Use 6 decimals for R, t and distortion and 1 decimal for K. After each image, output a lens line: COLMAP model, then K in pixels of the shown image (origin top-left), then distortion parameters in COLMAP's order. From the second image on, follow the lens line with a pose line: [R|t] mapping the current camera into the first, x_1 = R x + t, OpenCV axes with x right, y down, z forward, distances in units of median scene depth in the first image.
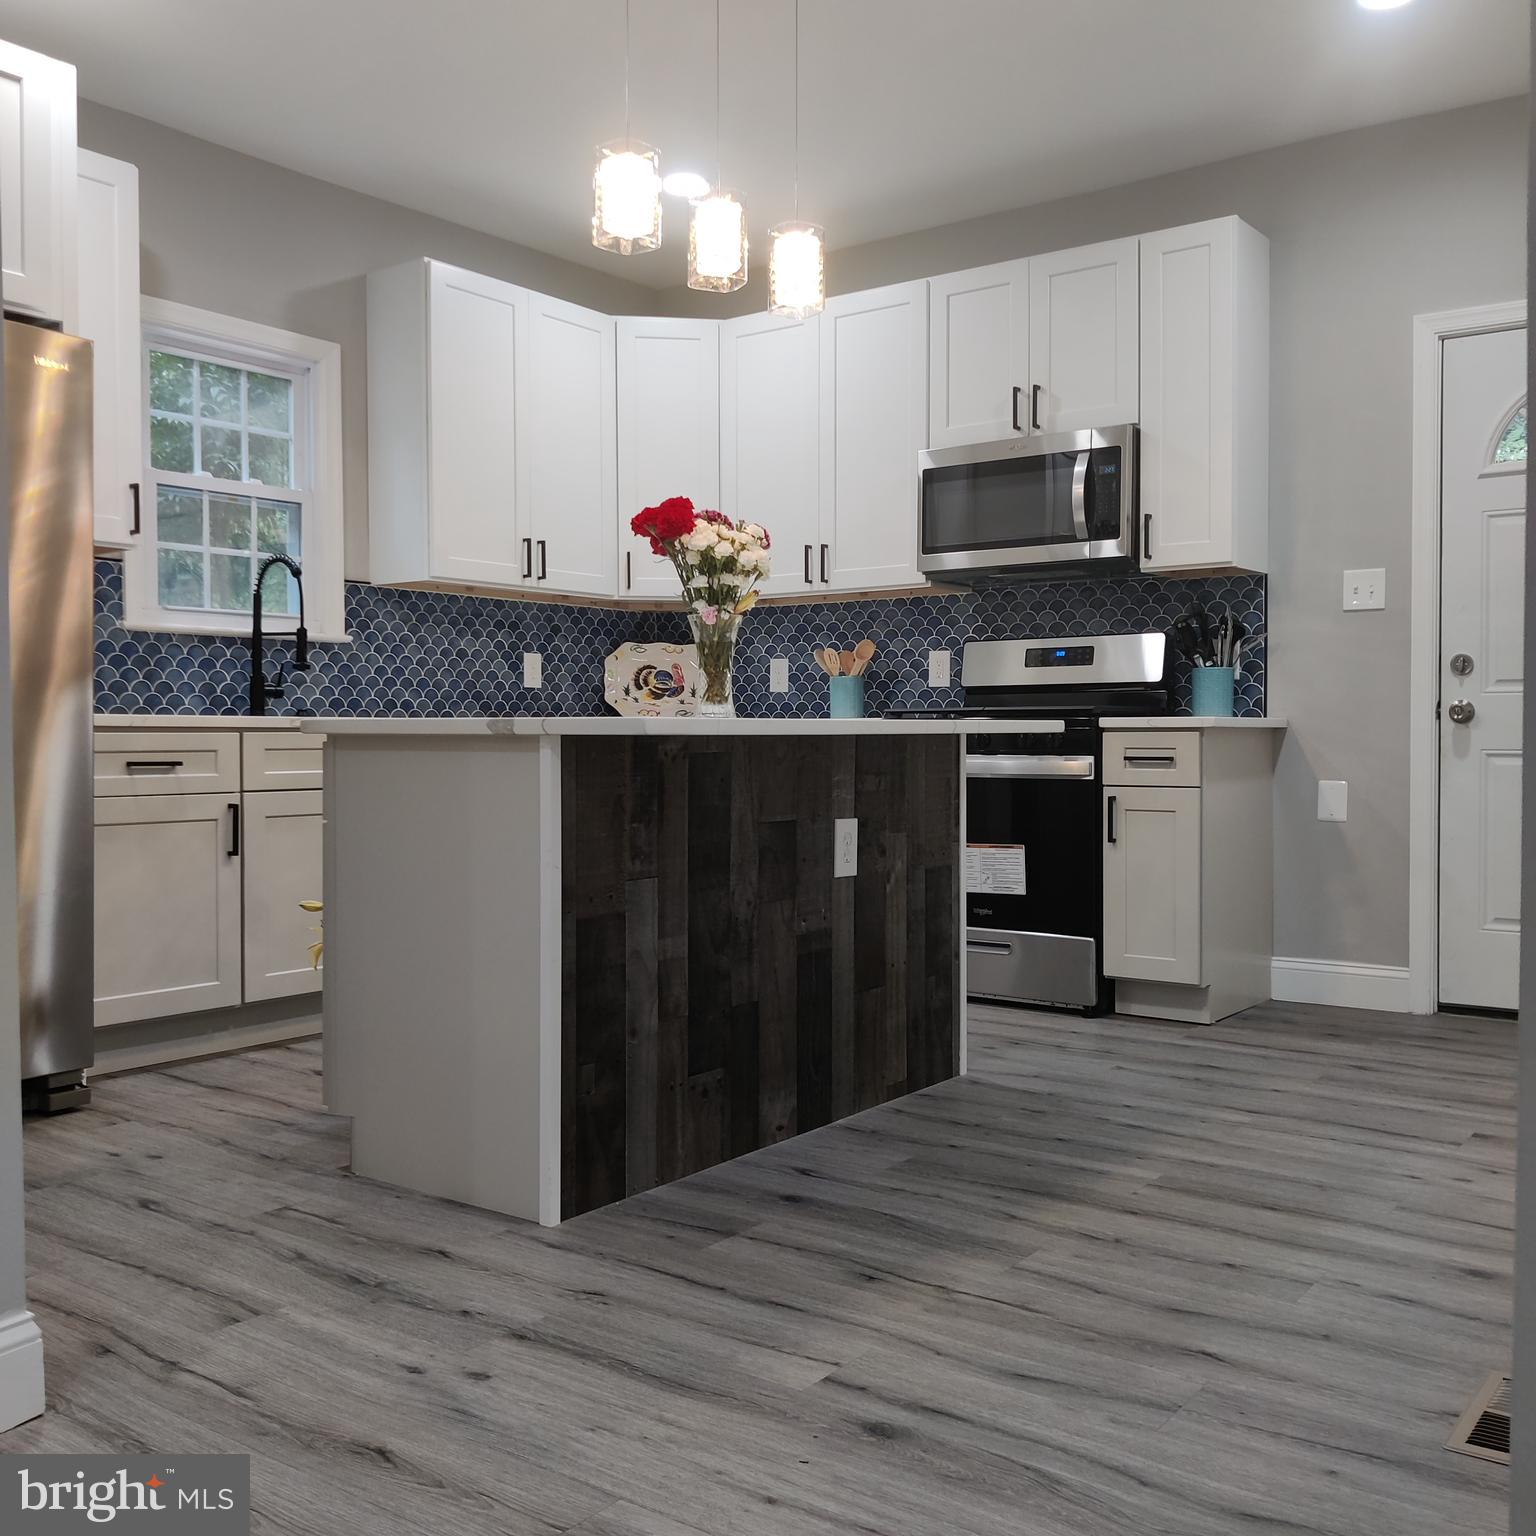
lens RADIAL K [[1534.7, 0, 742.6], [0, 1534.7, 764.2], [0, 0, 1]] dist [0.115639, -0.327806]
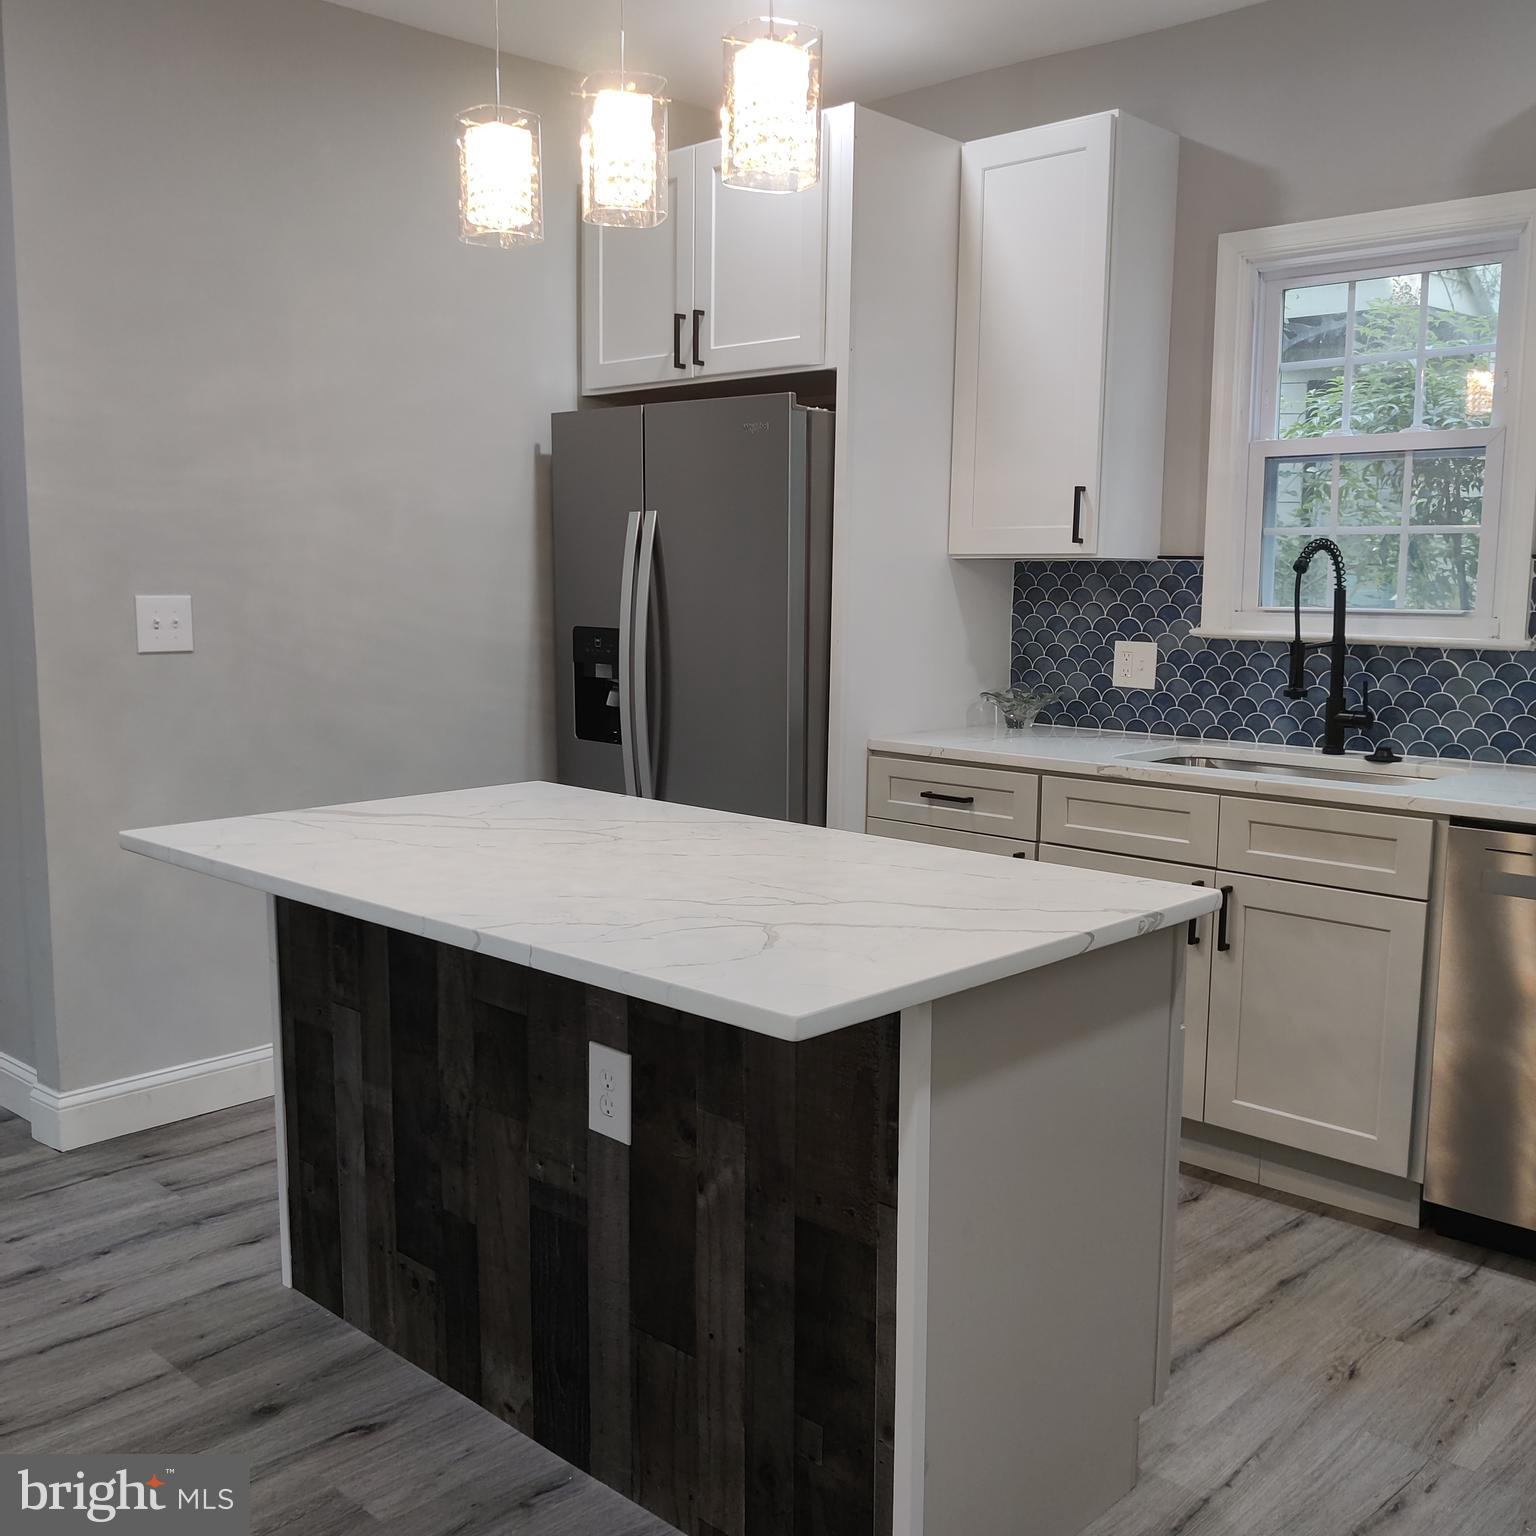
lens RADIAL K [[1547.8, 0, 761.4], [0, 1547.8, 801.1], [0, 0, 1]] dist [0.078077, -0.233617]
pose [[-0.119063, 0.149224, -0.981609, 0.470650], [-0.026051, 0.987832, 0.153330, -0.115077], [0.992545, 0.043828, -0.113727, 0.797596]]
